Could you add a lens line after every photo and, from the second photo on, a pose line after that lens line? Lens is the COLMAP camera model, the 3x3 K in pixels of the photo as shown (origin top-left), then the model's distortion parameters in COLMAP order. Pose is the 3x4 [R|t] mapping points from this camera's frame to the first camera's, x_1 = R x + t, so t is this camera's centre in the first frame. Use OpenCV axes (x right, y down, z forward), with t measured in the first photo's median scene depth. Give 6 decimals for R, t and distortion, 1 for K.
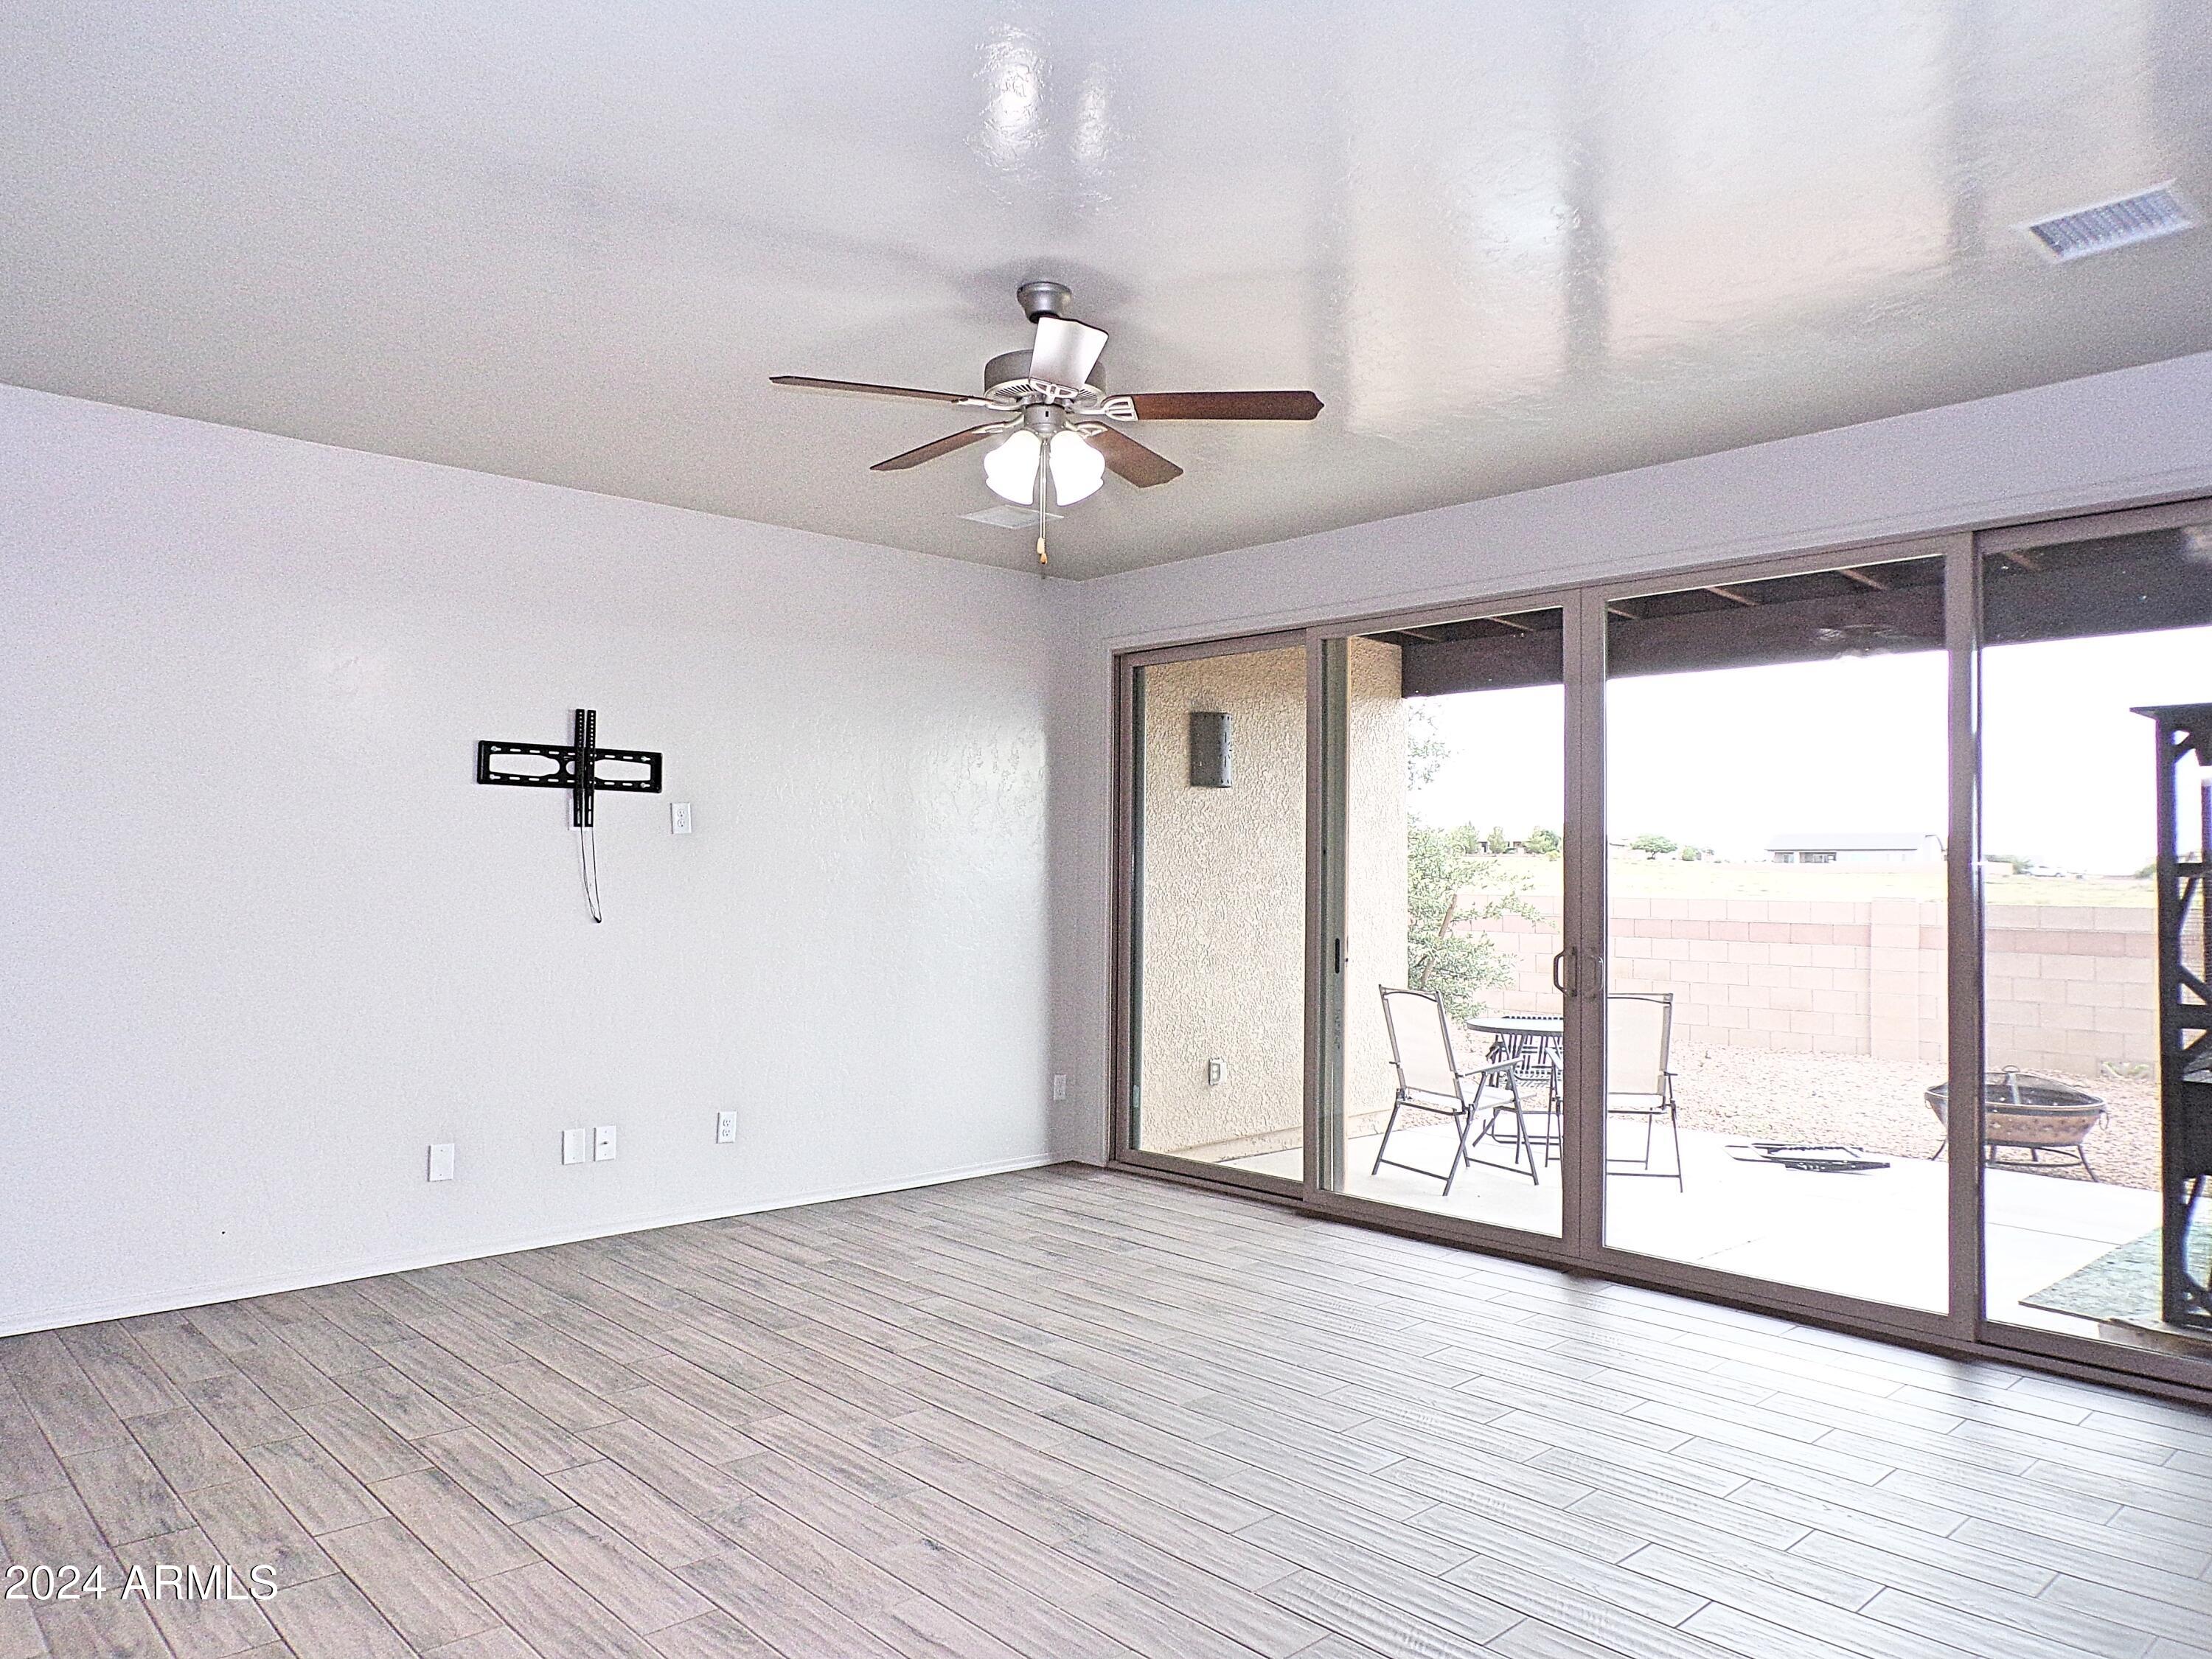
lens RADIAL K [[1518.7, 0, 1097.8], [0, 1518.7, 838.0], [0, 0, 1]] dist [-0.011583, 0.014553]
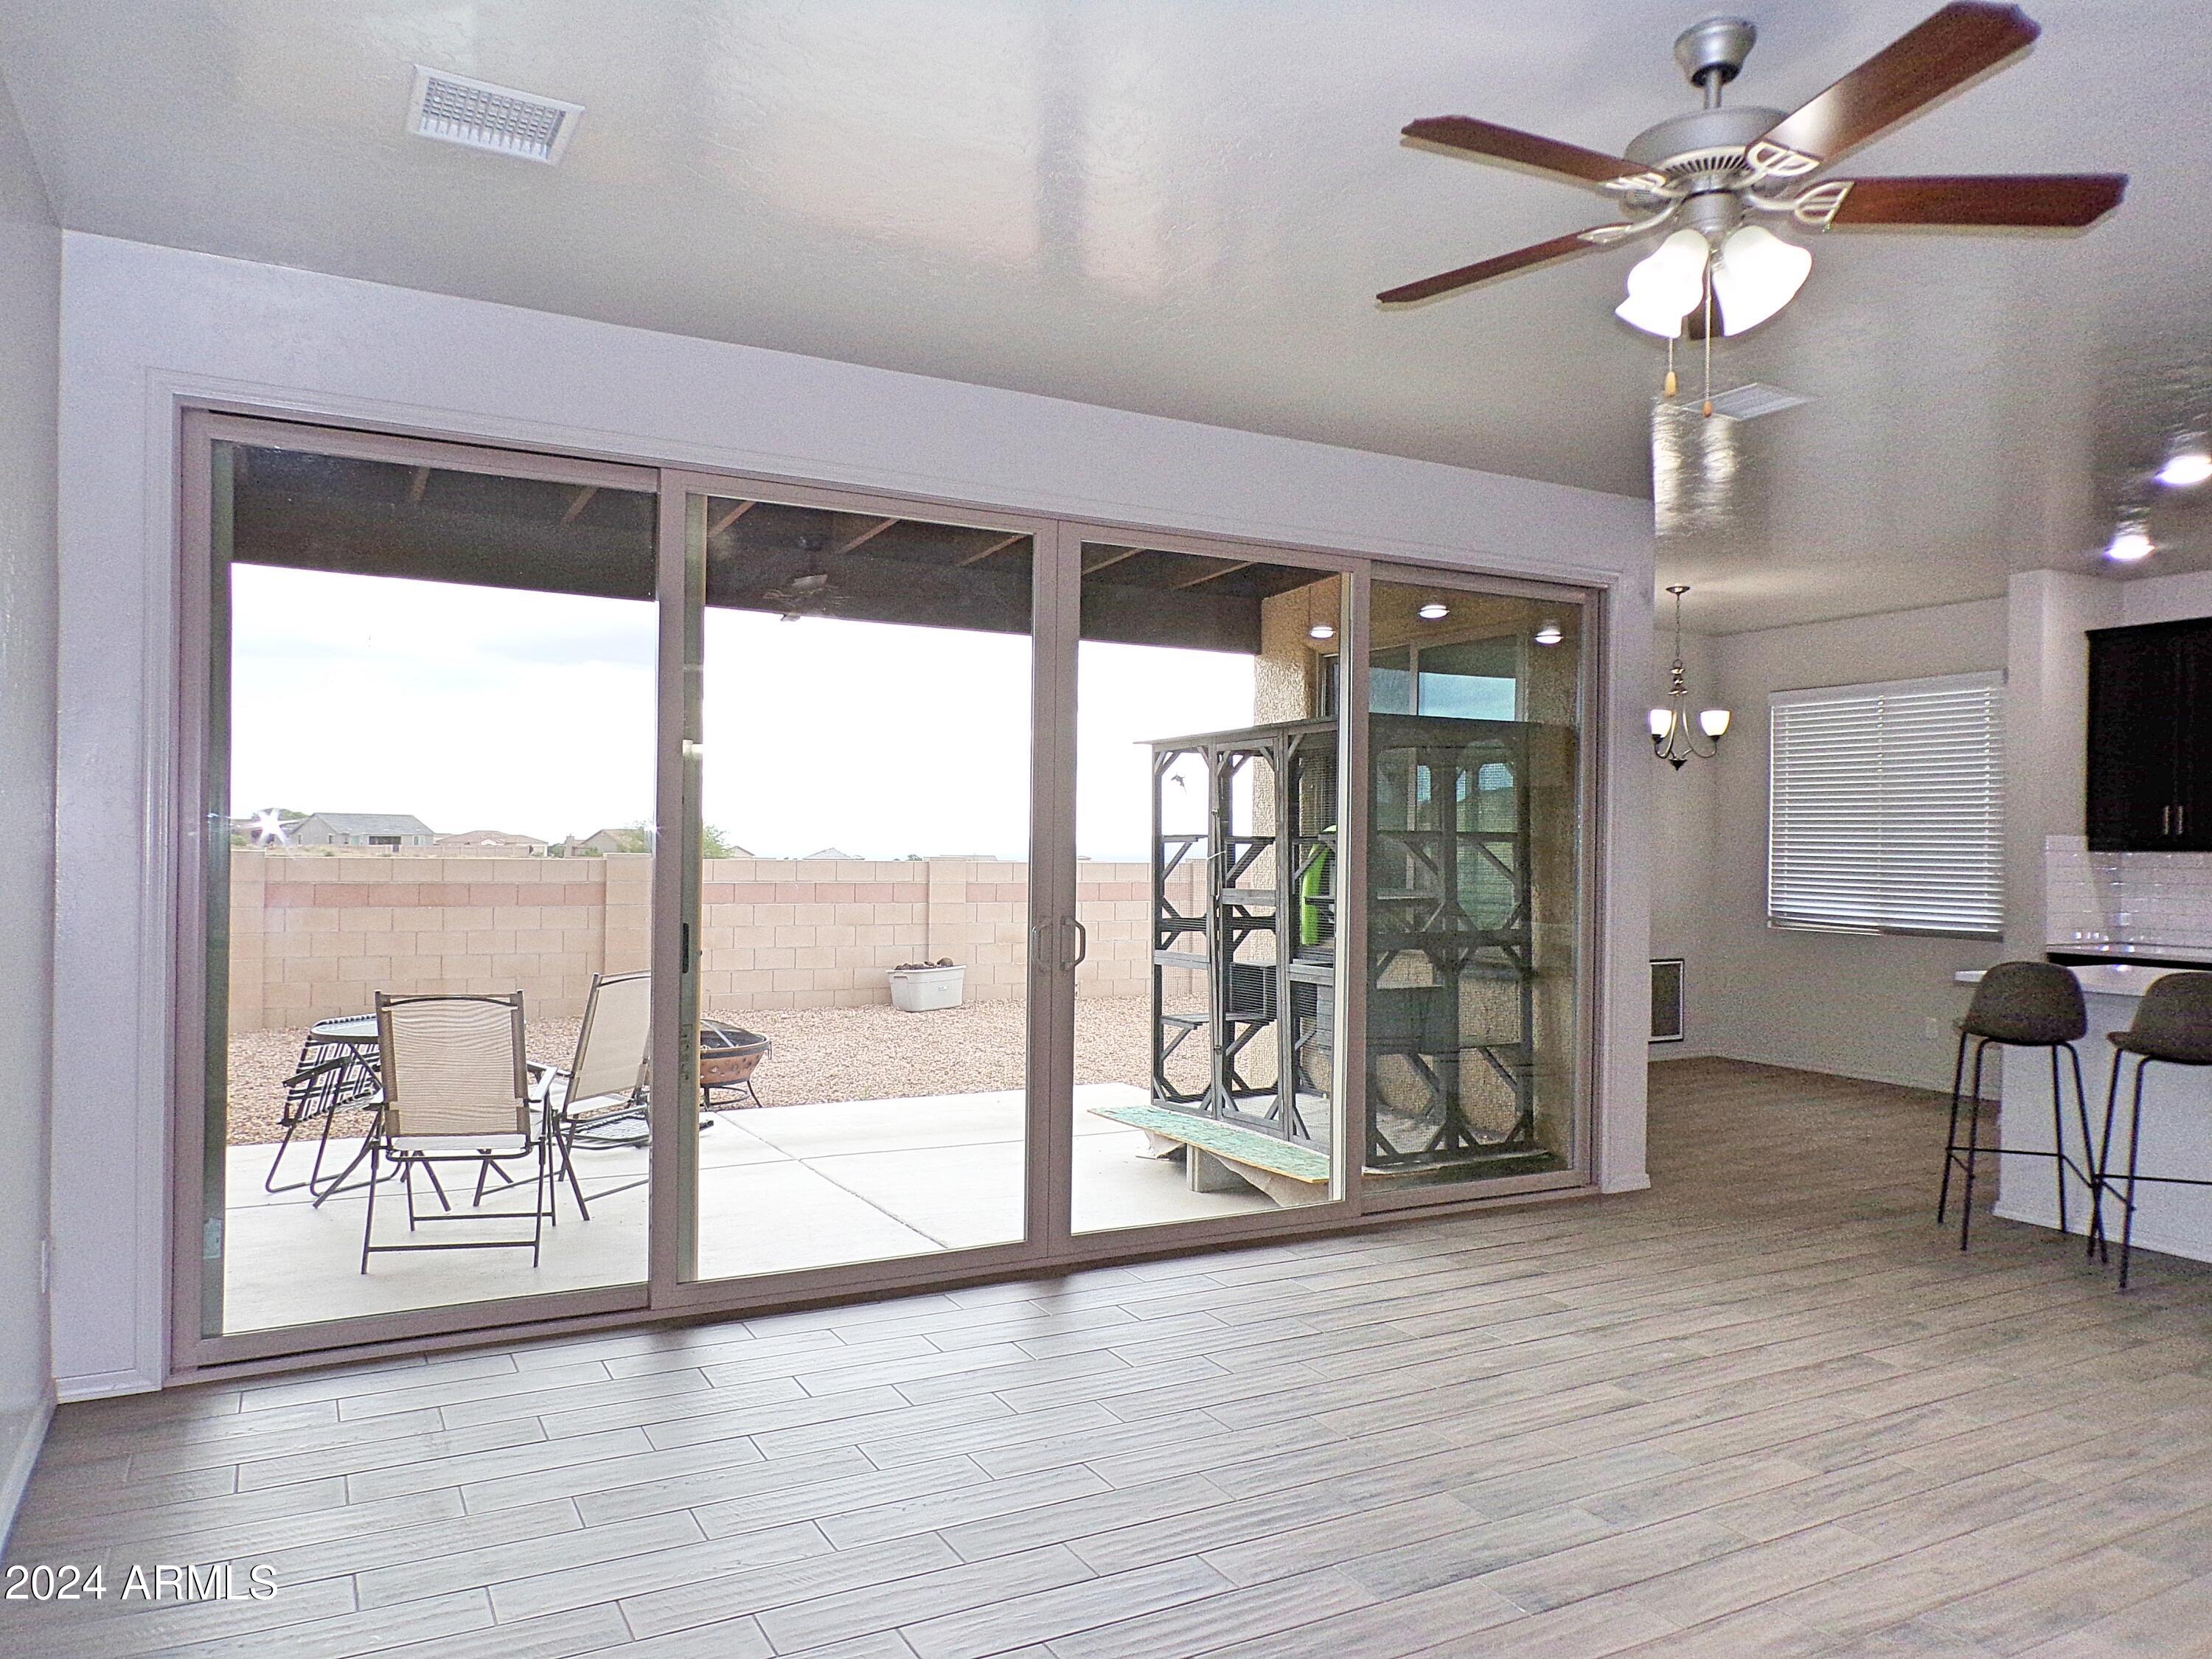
lens RADIAL K [[1518.7, 0, 1100.5], [0, 1518.7, 838.3], [0, 0, 1]] dist [-0.011583, 0.014553]
pose [[0.241555, 0.001796, 0.970385, -0.548737], [-0.035724, 0.999337, 0.007043, 0.017830], [-0.969729, -0.036367, 0.241459, 0.743383]]
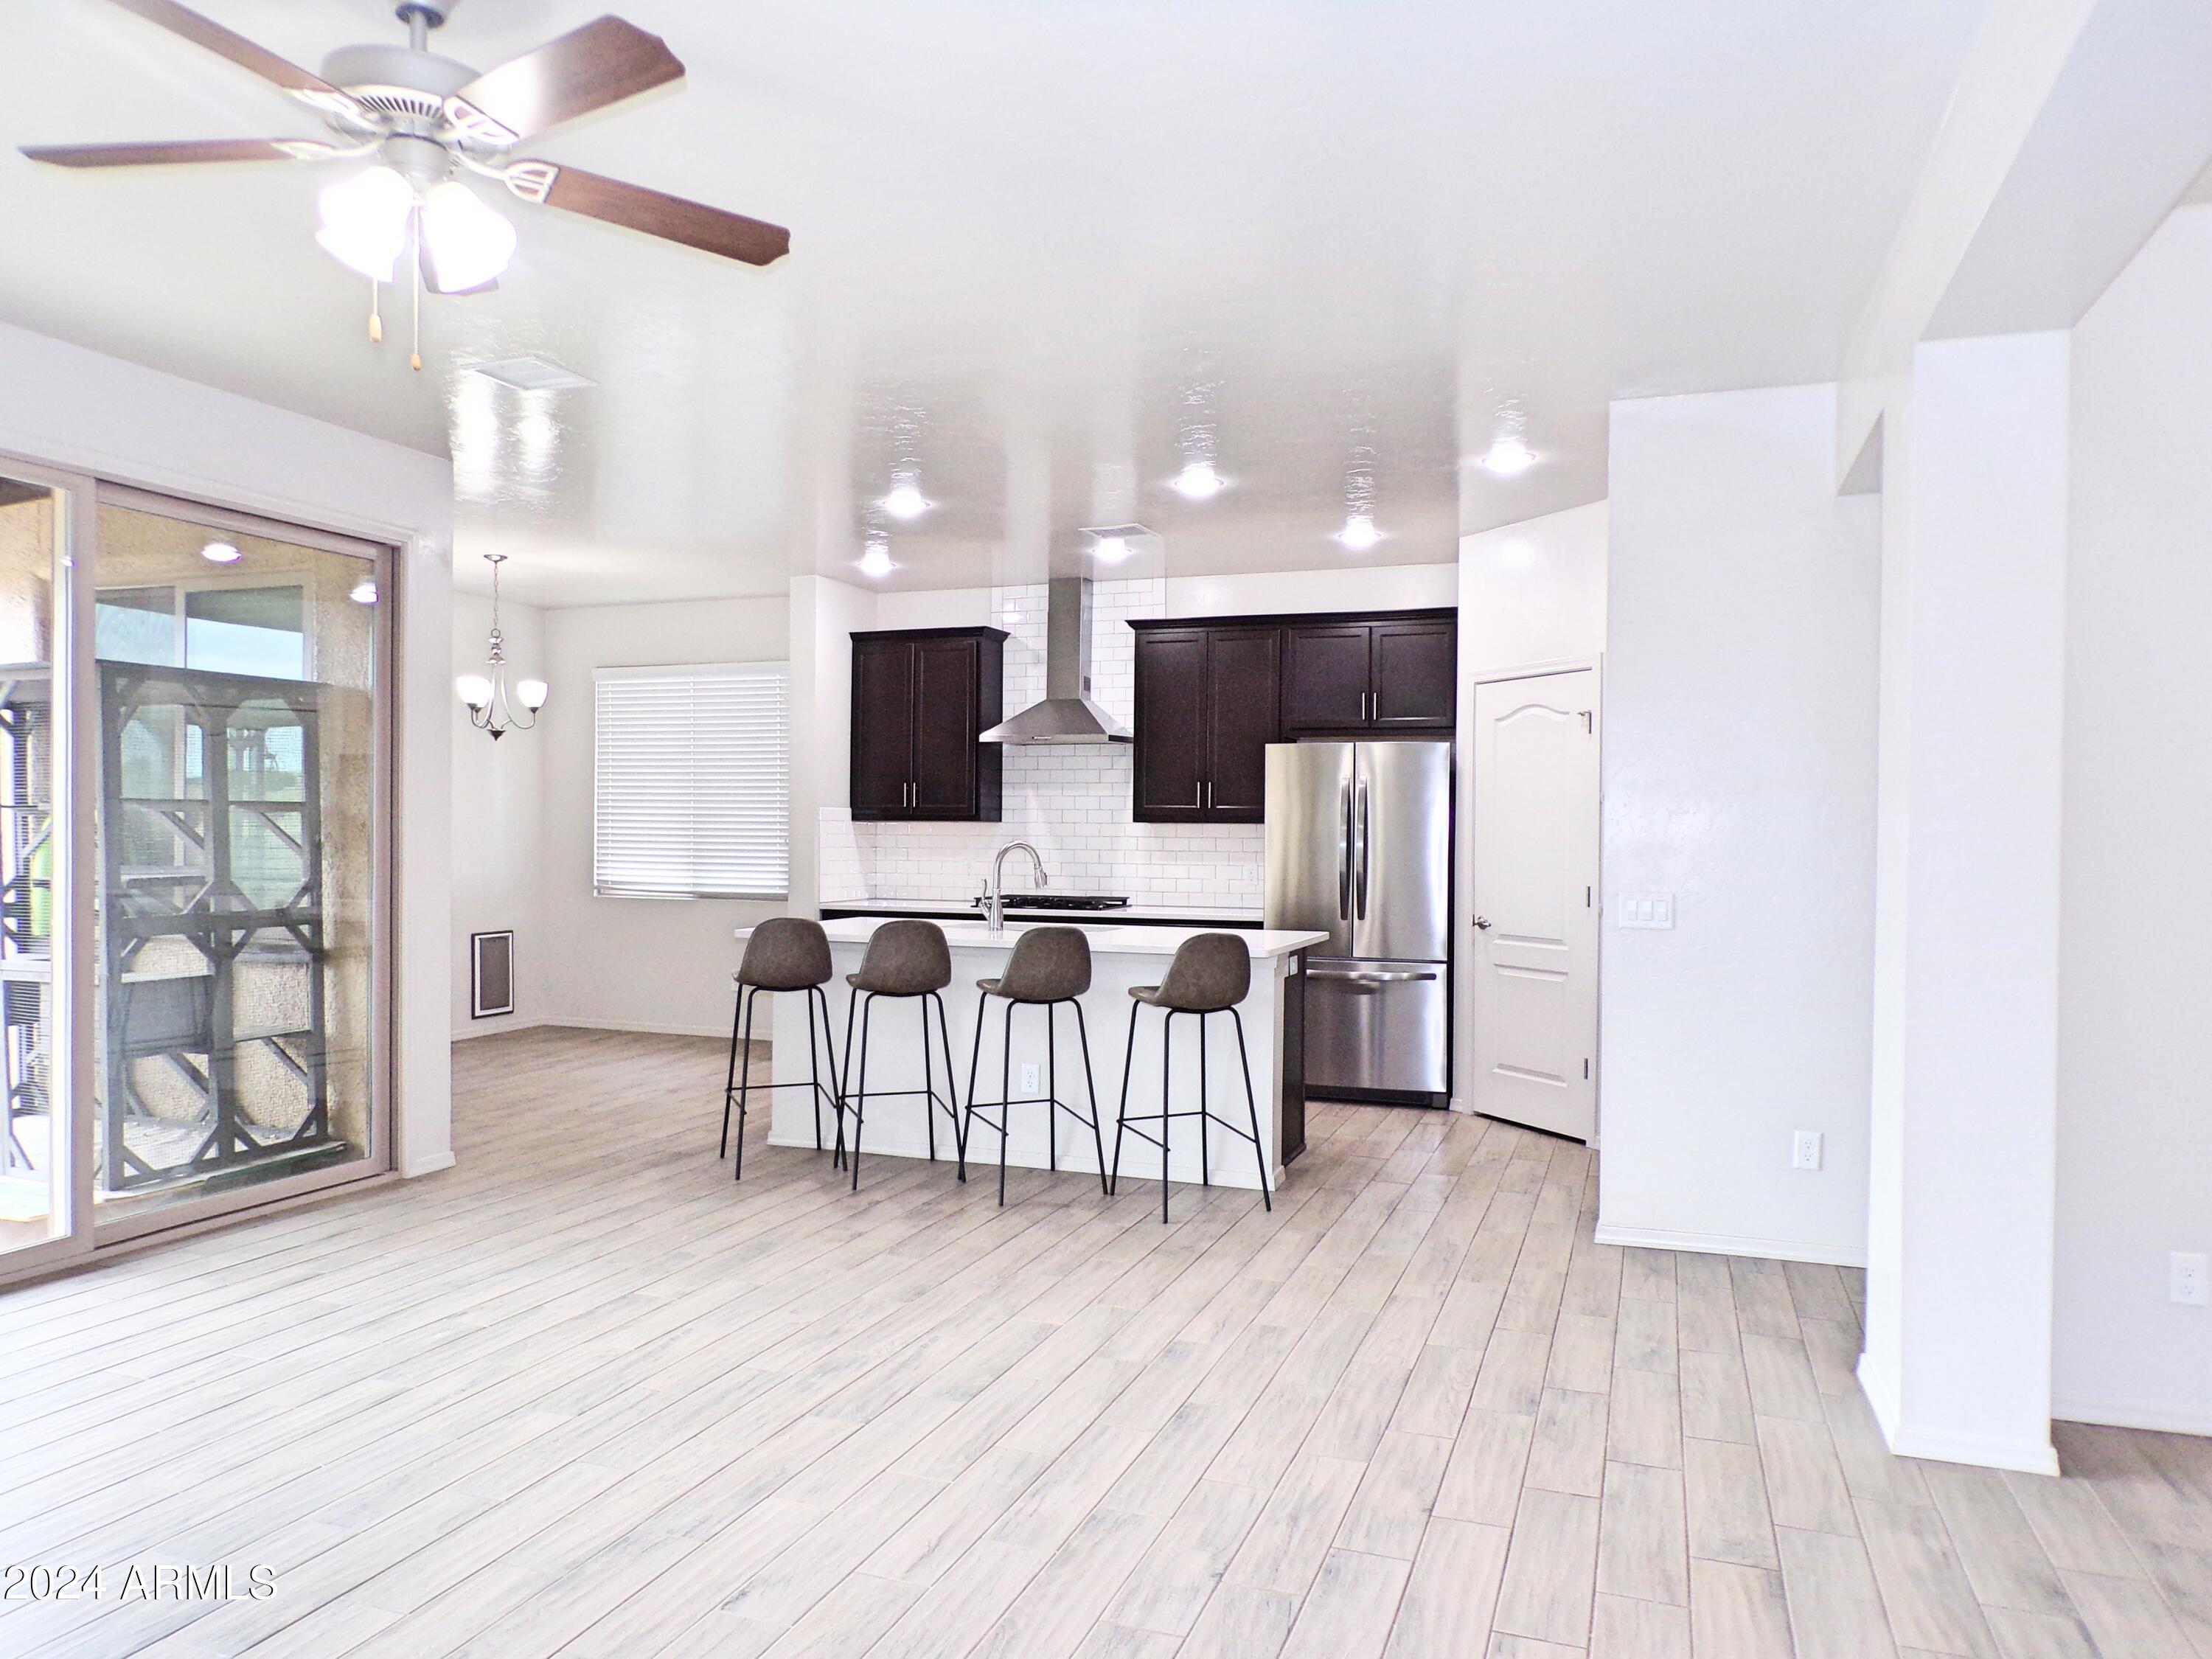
lens RADIAL K [[1518.7, 0, 1104.9], [0, 1518.7, 842.2], [0, 0, 1]] dist [-0.011583, 0.014553]
pose [[-0.460757, -0.017155, 0.887360, -0.549654], [-0.034391, 0.999407, 0.001463, 0.017681], [-0.886860, -0.029843, -0.461074, 0.702062]]
